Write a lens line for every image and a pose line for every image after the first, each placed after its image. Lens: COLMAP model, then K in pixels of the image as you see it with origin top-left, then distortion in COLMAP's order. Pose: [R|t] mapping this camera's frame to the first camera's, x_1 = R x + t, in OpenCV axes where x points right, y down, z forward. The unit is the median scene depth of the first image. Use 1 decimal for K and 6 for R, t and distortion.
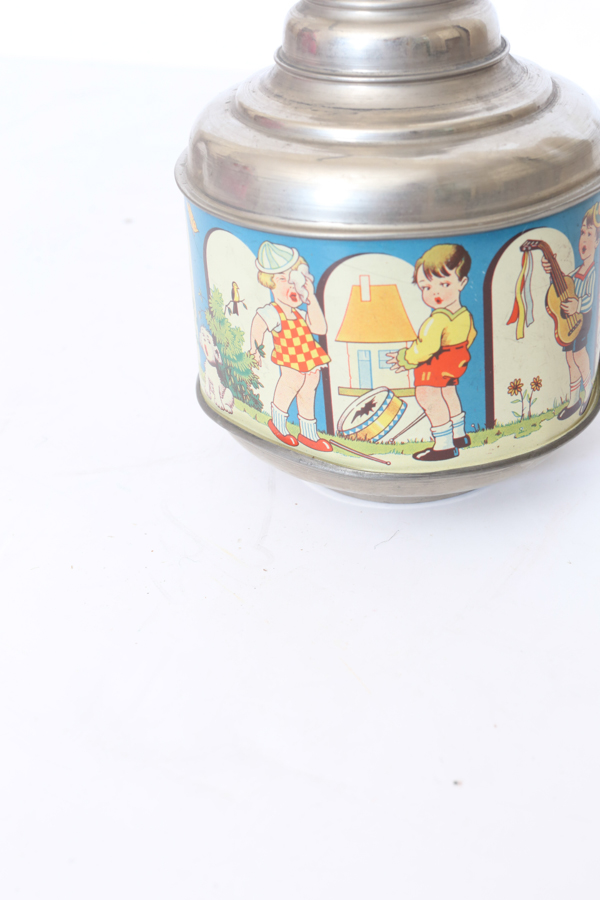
lens RADIAL K [[1385.3, 0, 300.0], [0, 1385.3, 450.0], [0, 0, 1]] dist [-0.191715, -0.005547]
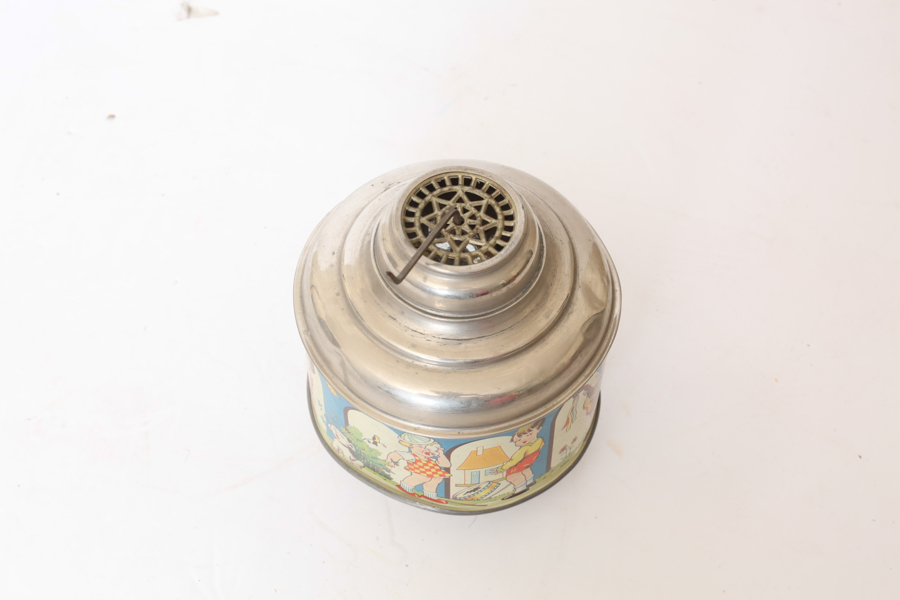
lens RADIAL K [[1385.3, 0, 450.0], [0, 1385.3, 300.0], [0, 0, 1]] dist [-0.191715, -0.005547]
pose [[0.942703, -0.231055, 0.240675, -0.294615], [0.099762, 0.883589, 0.457512, -0.914311], [-0.318368, -0.407288, 0.856013, -0.198827]]
